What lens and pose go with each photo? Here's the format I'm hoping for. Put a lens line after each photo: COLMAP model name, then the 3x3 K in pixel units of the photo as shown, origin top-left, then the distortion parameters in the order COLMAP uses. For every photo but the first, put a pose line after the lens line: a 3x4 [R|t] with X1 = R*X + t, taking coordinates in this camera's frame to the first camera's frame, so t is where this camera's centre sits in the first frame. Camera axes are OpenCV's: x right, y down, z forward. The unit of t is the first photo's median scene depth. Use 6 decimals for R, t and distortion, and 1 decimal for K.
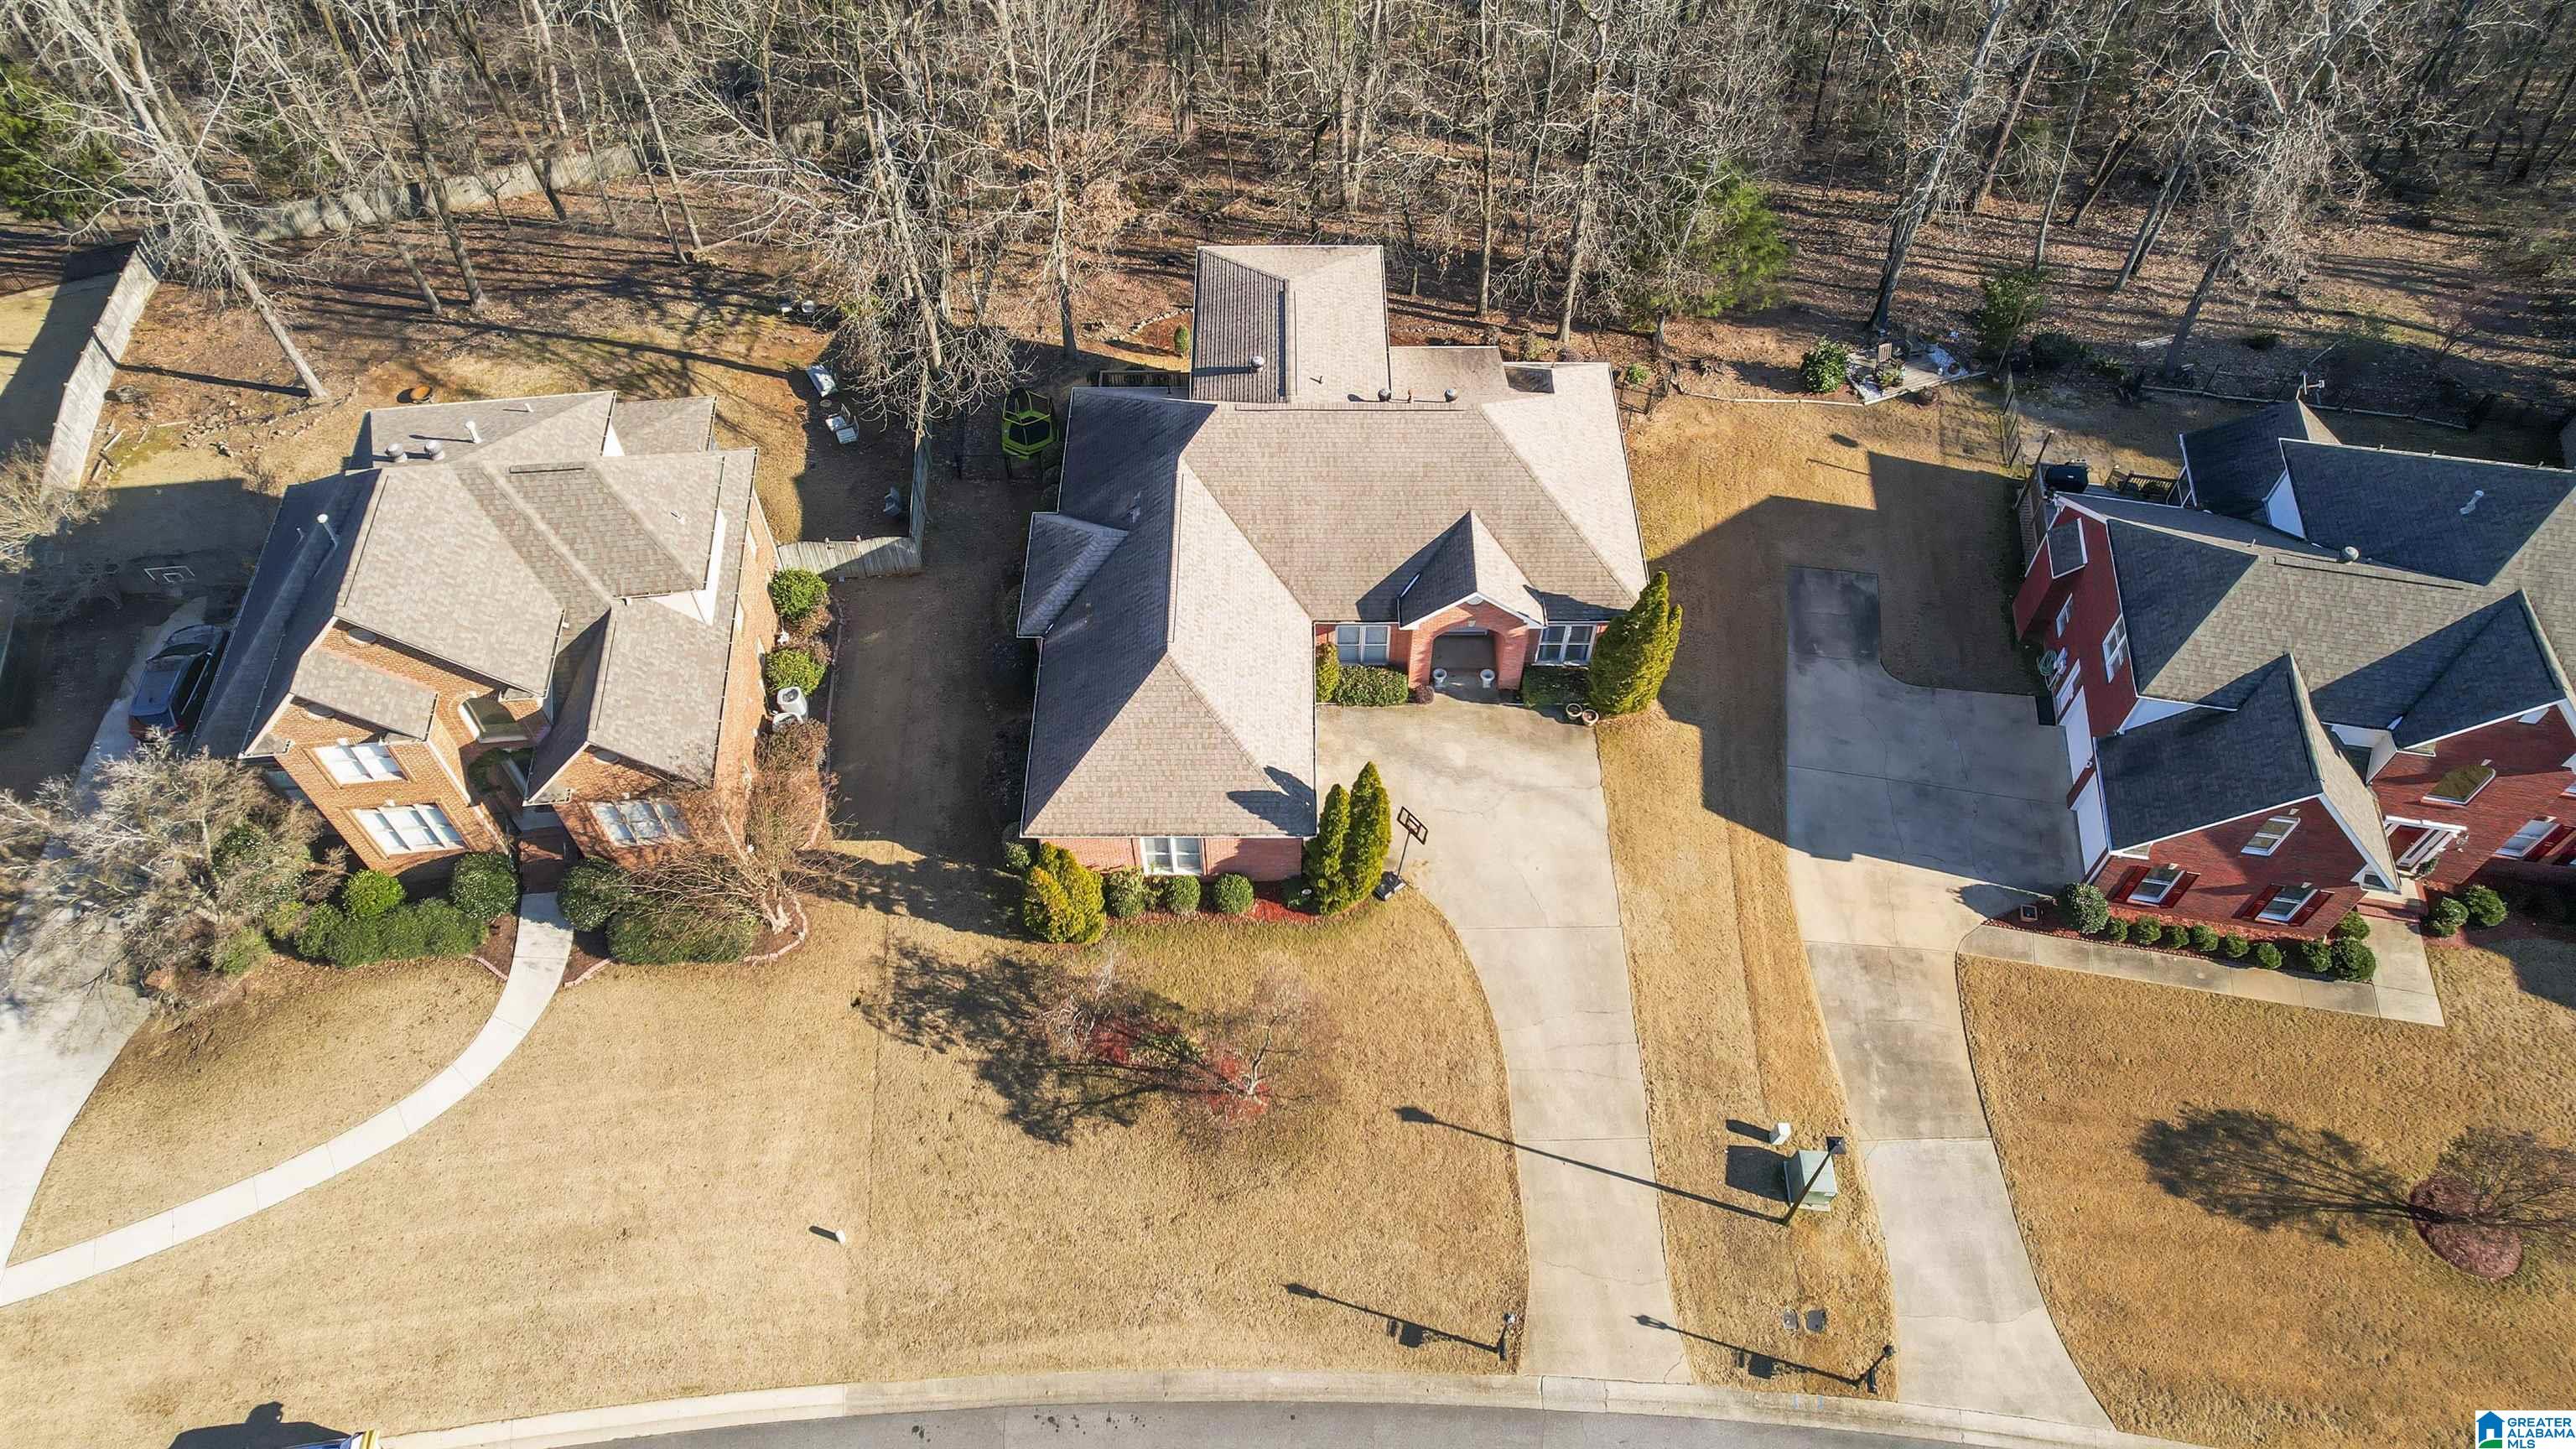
lens RADIAL K [[1628.9, 0, 1282.0], [0, 1628.9, 739.7], [0, 0, 1]] dist [-0.034180, 0.002944]
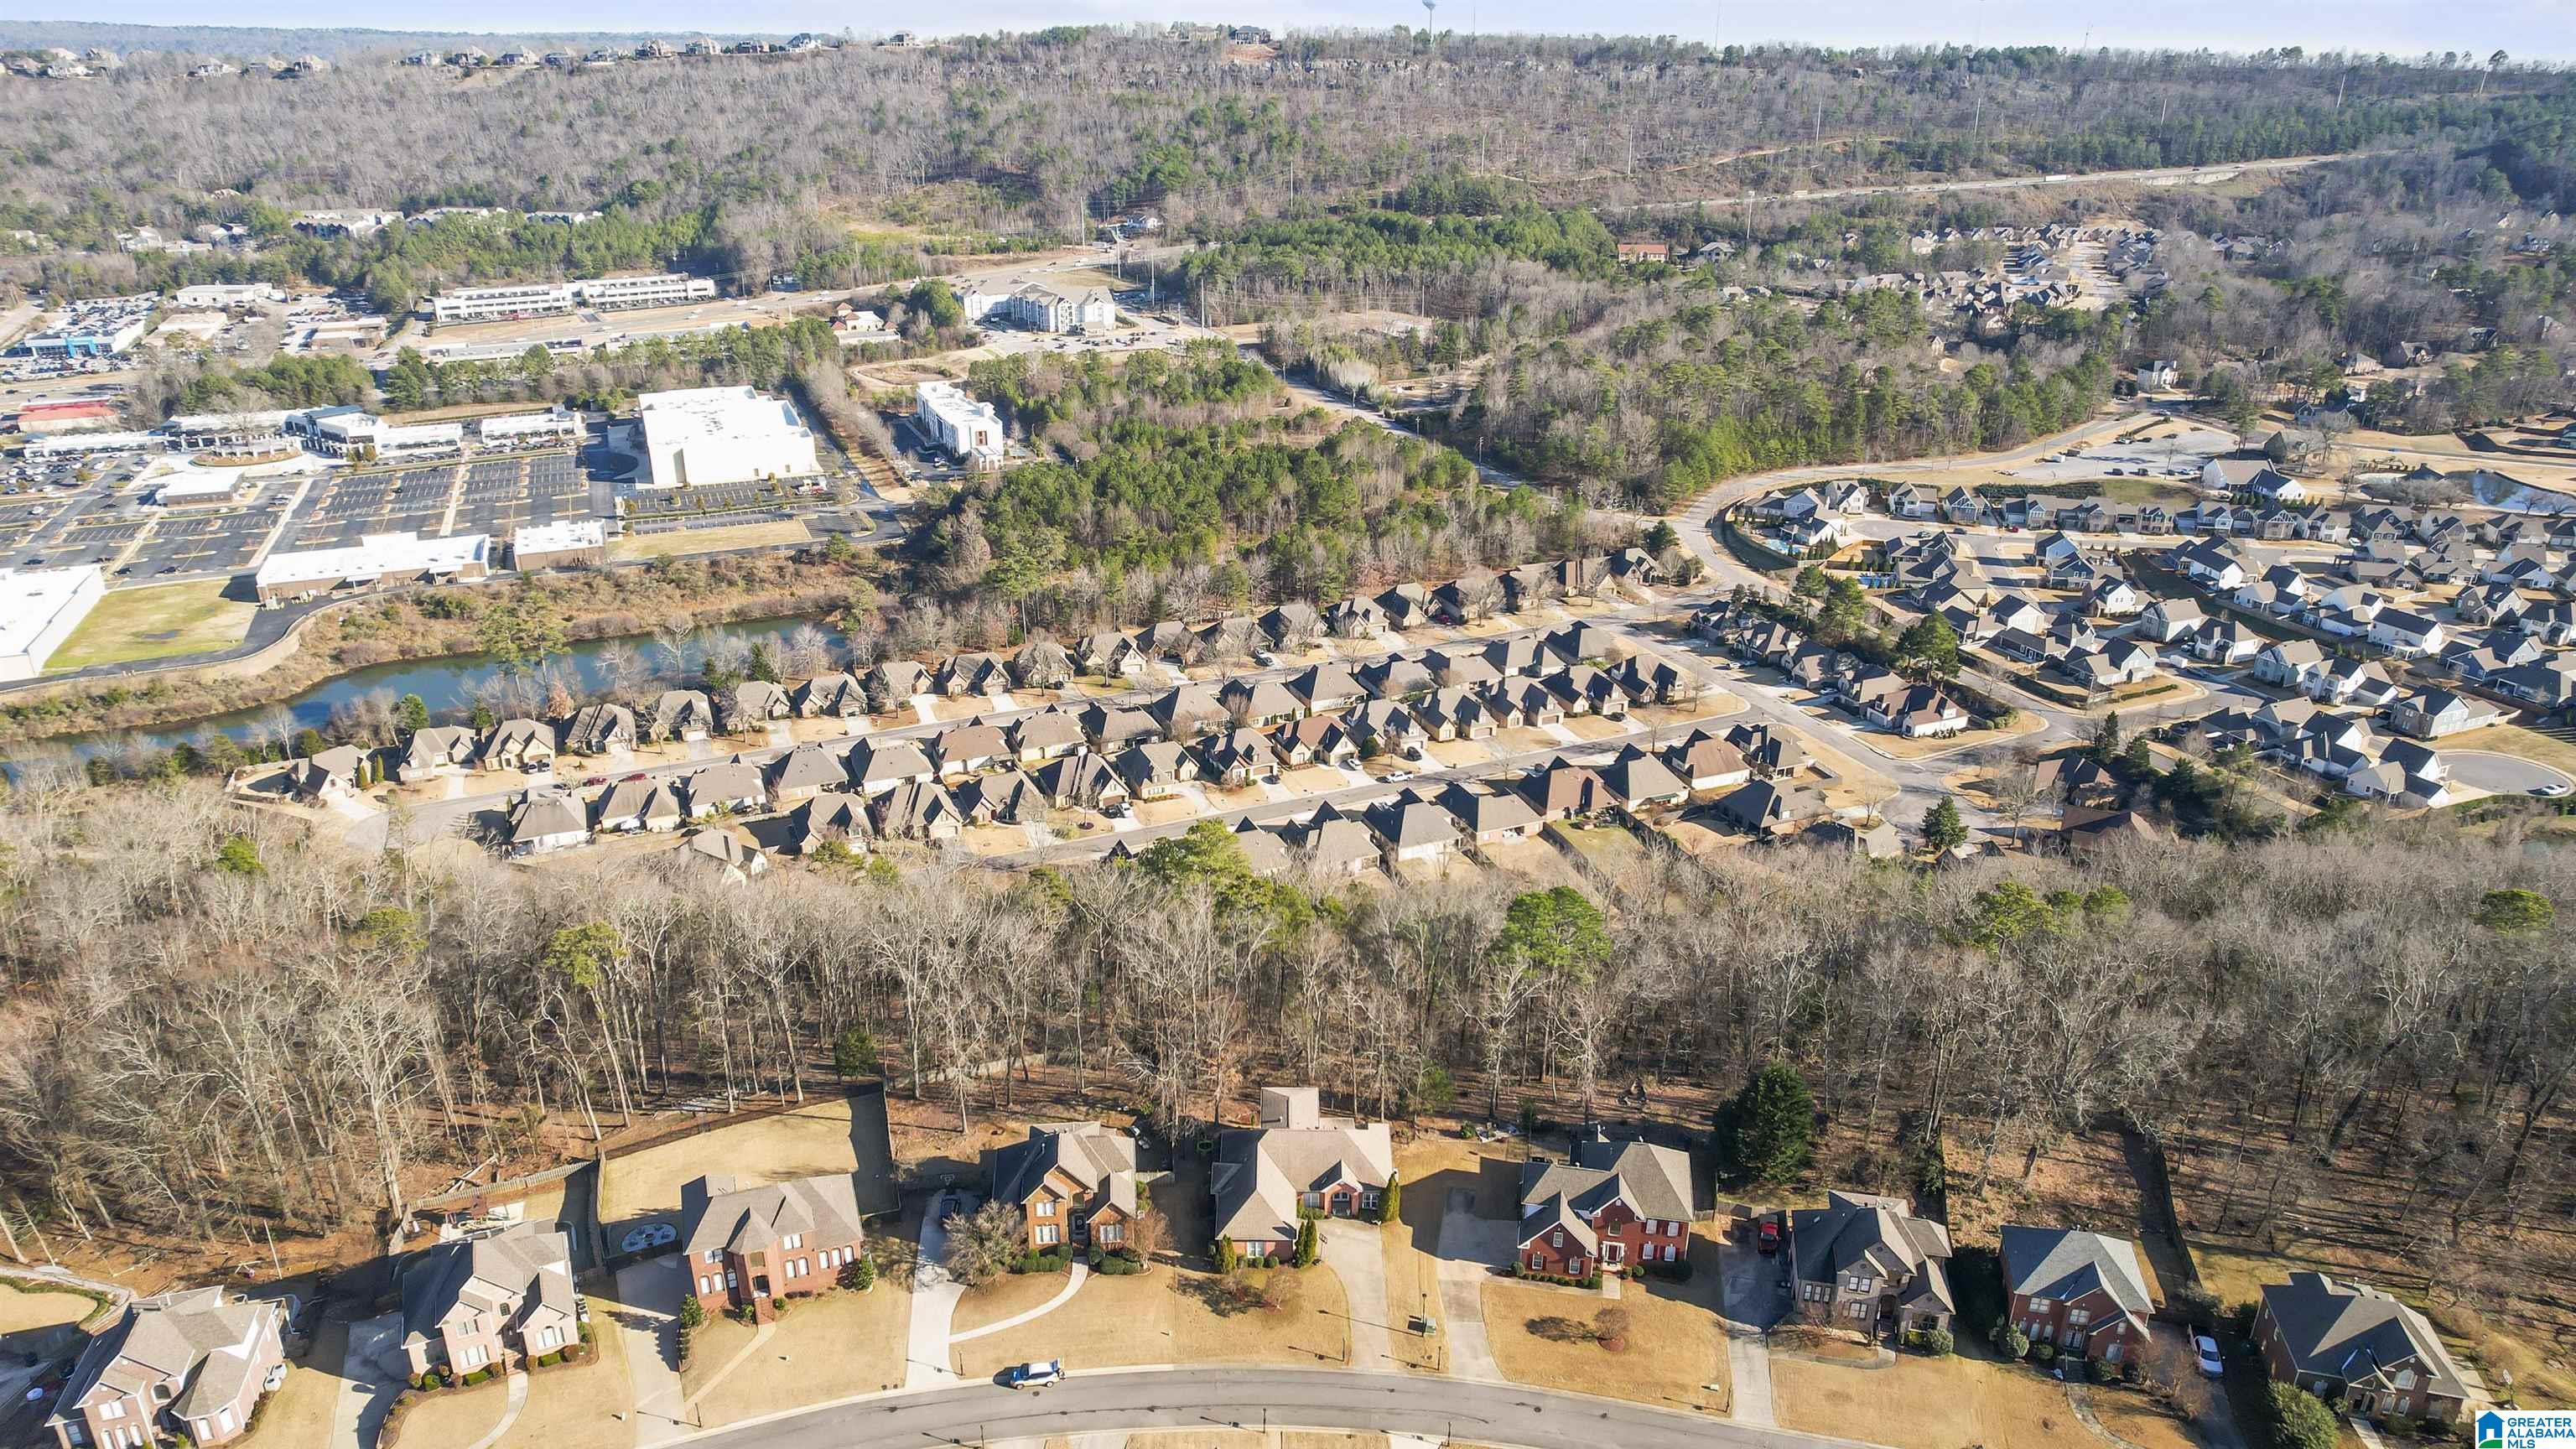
lens RADIAL K [[1628.9, 0, 1280.7], [0, 1628.9, 732.5], [0, 0, 1]] dist [-0.034180, 0.002944]
pose [[0.999944, 0.010281, 0.002693, -0.035181], [-0.007366, 0.853088, -0.521715, 0.962089], [-0.007661, 0.521666, 0.853116, -2.624470]]
